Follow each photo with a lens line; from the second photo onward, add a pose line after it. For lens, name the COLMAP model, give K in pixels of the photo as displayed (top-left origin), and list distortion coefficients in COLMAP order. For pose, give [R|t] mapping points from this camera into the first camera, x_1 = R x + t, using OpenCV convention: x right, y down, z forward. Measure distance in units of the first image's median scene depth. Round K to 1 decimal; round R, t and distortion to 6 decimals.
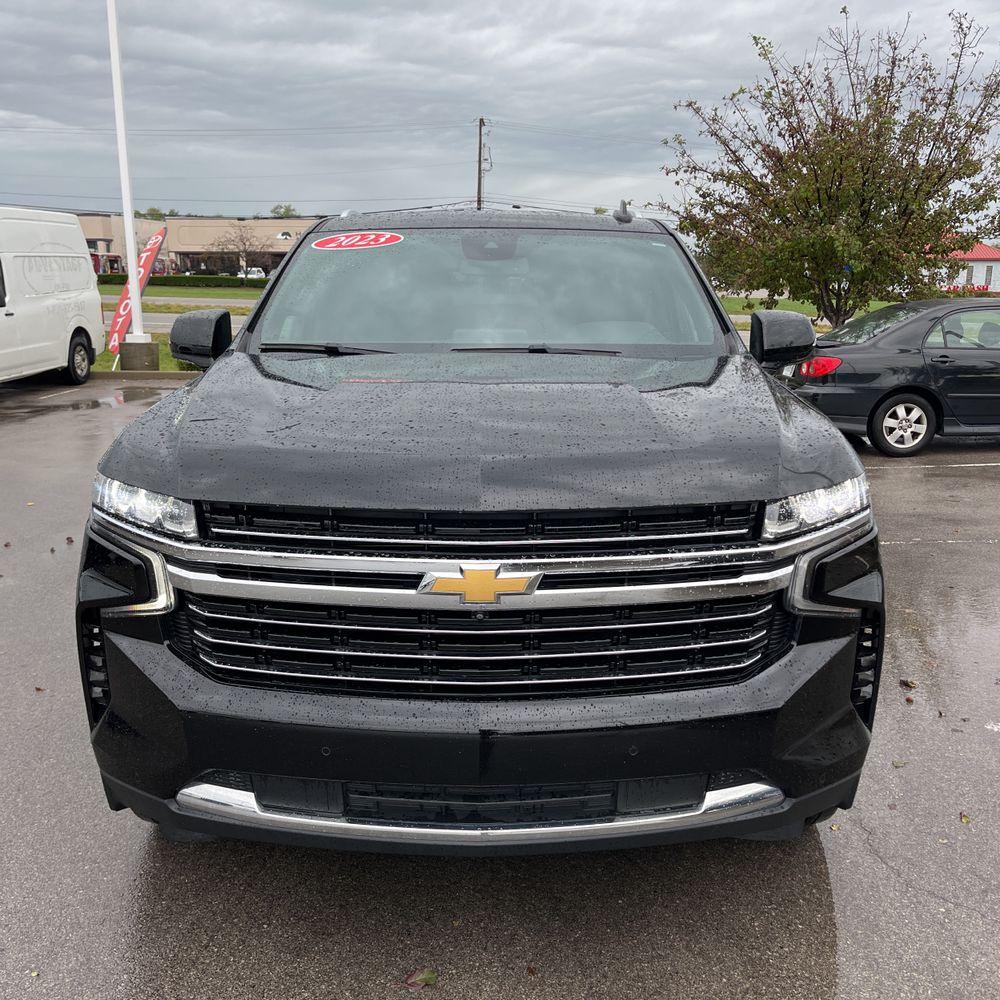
lens RADIAL K [[989.8, 0, 500.0], [0, 989.8, 500.0], [0, 0, 1]] dist [0.016609, 0.006068]
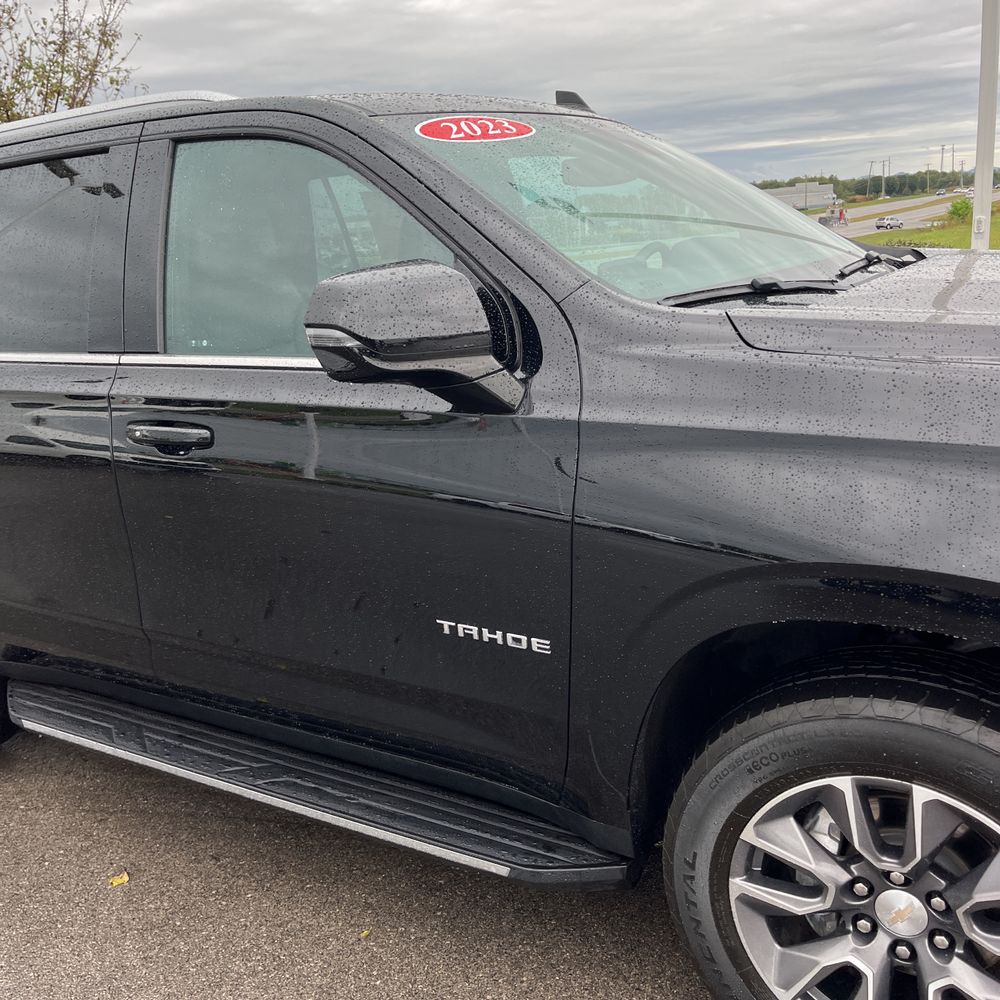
lens RADIAL K [[986.8, 0, 500.0], [0, 986.8, 500.0], [0, 0, 1]] dist [0.057859, -0.072435]
pose [[0.521204, -0.272426, 0.808783, -0.261617], [0.258225, 0.953602, 0.154798, -0.054996], [-0.813429, 0.128167, 0.567368, 0.268354]]
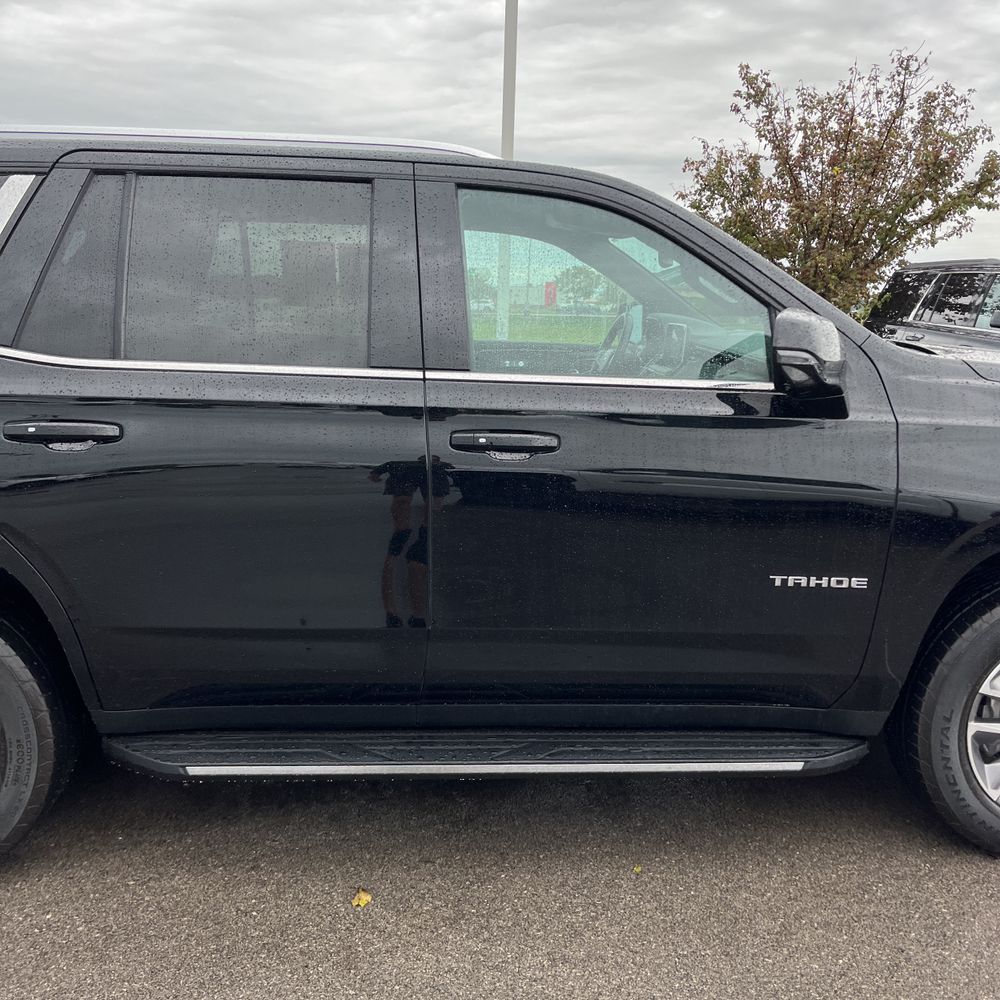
lens RADIAL K [[989.2, 0, 511.6], [0, 989.2, 482.7], [0, 0, 1]] dist [0.062345, -0.099947]
pose [[-0.053792, -0.195733, 0.979181, -0.366645], [0.185010, 0.961669, 0.202396, -0.095539], [-0.981263, 0.192045, -0.015517, 0.465363]]
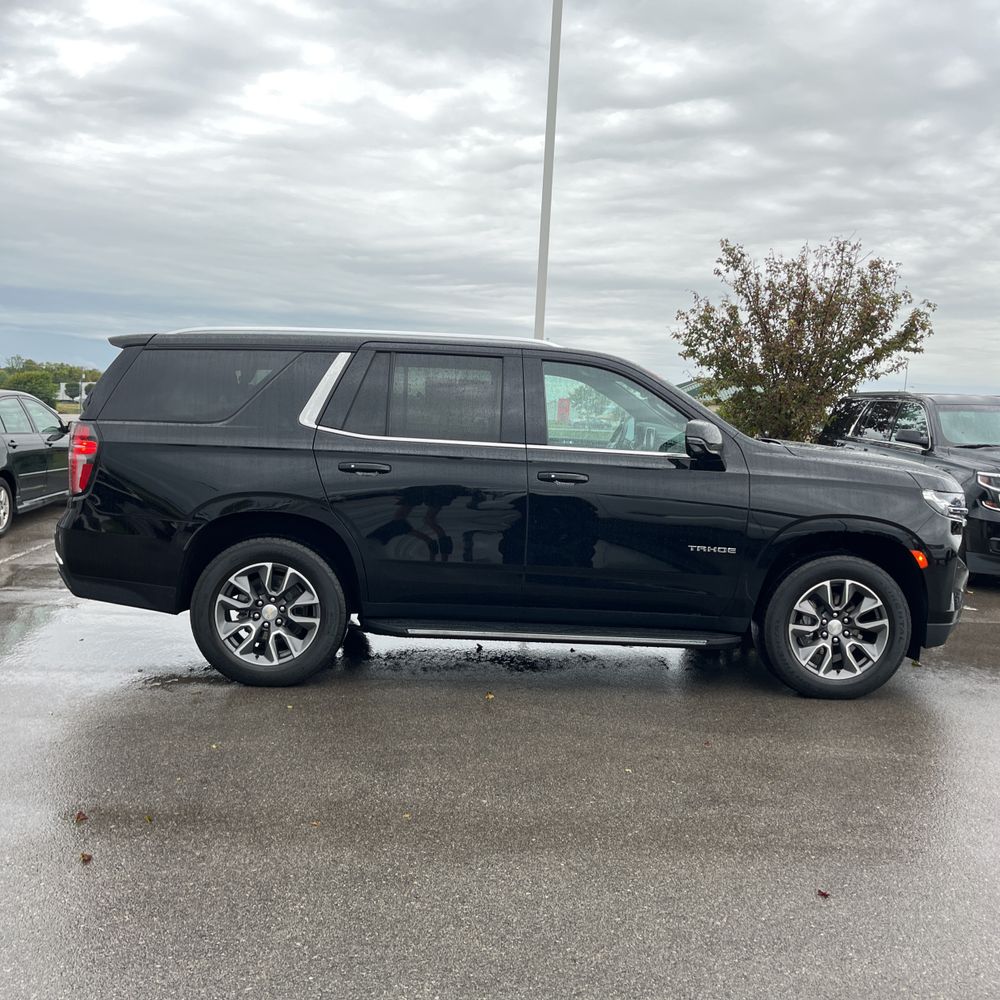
lens RADIAL K [[987.0, 0, 481.2], [0, 987.0, 490.8], [0, 0, 1]] dist [0.094895, -0.233022]
pose [[-0.010715, -0.092915, 0.995616, -0.667516], [0.165647, 0.981752, 0.093403, -0.106213], [-0.986127, 0.165922, 0.004871, 0.505335]]
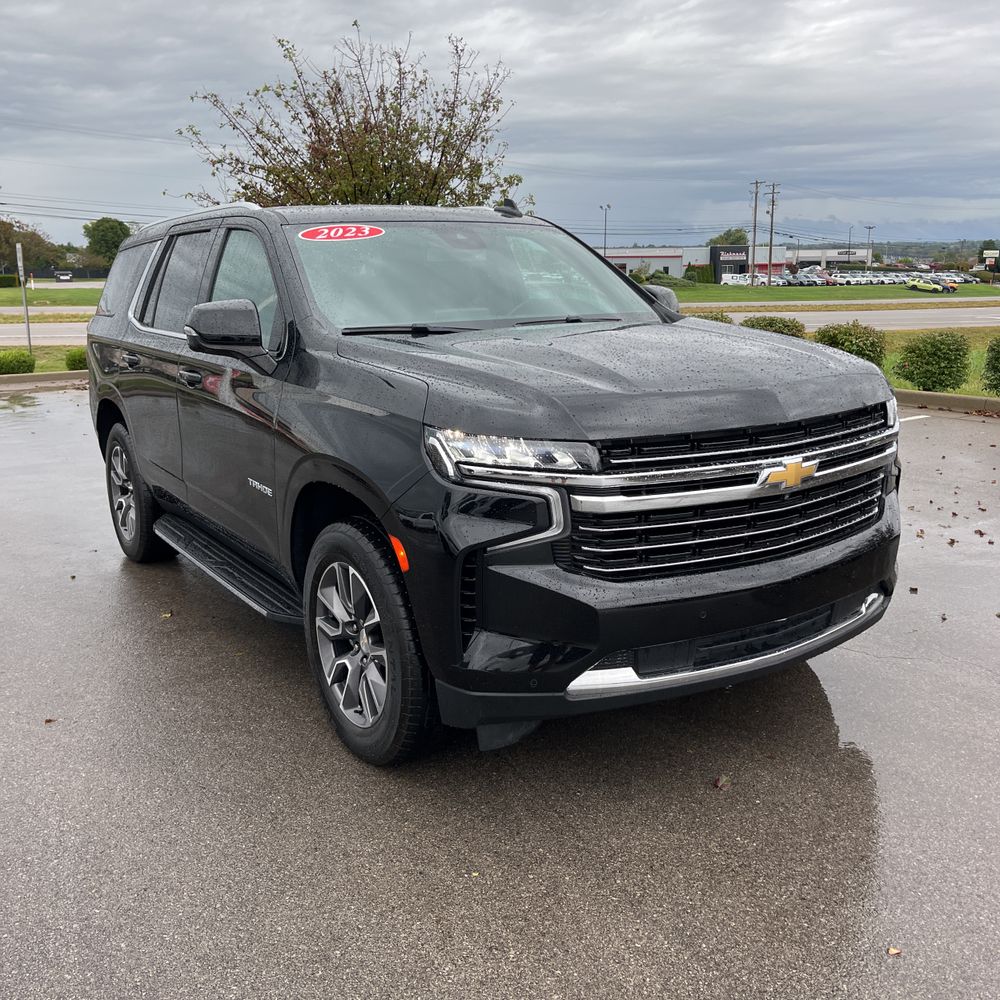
lens RADIAL K [[987.0, 0, 481.2], [0, 987.0, 490.8], [0, 0, 1]] dist [0.094895, -0.233022]
pose [[0.845547, -0.131935, 0.517343, -0.241630], [0.132013, 0.990563, 0.036855, -0.000445], [-0.517323, 0.037133, 0.854984, 0.000422]]
